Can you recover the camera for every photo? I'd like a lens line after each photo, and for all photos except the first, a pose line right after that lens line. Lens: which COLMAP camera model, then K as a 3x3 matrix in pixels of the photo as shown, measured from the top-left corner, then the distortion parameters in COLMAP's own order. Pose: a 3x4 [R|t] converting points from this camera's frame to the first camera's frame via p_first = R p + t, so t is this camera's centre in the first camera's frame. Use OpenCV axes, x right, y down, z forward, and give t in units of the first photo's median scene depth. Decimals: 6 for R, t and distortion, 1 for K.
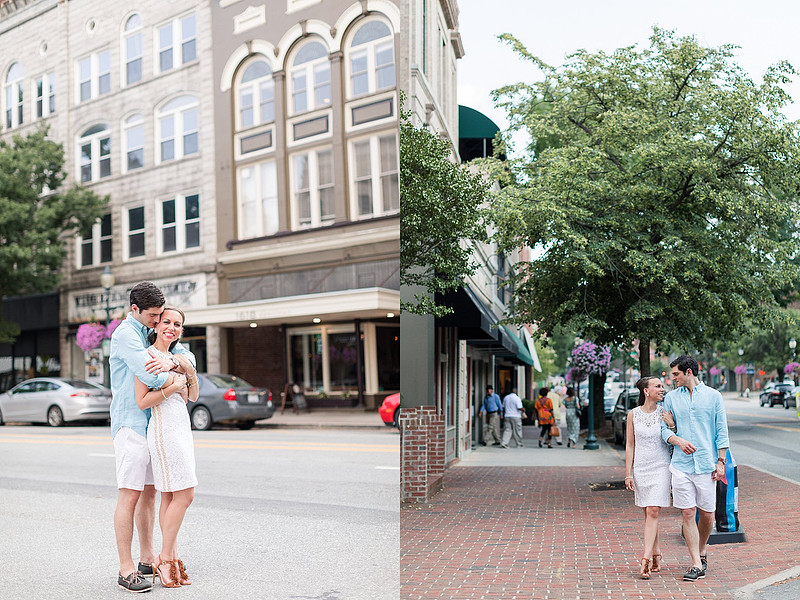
lens RADIAL K [[1299.4, 0, 400.0], [0, 1299.4, 300.0], [0, 0, 1]] dist [-0.122953, -0.020853]
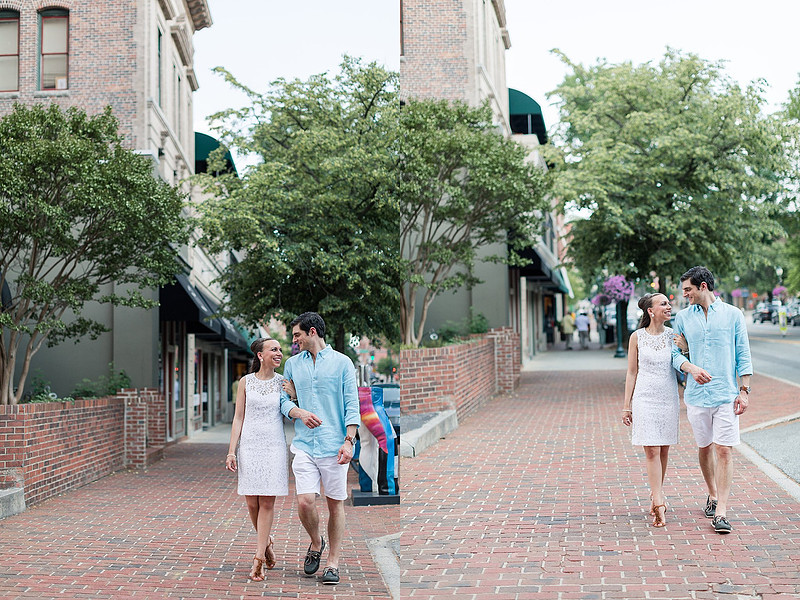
lens RADIAL K [[1140.4, 0, 400.0], [0, 1140.4, 300.0], [0, 0, 1]] dist [0.003491, -0.604153]
pose [[0.999262, -0.019275, -0.033236, -0.044402], [0.021148, 0.998154, 0.056936, -0.016998], [0.032077, -0.057597, 0.997824, -0.196733]]
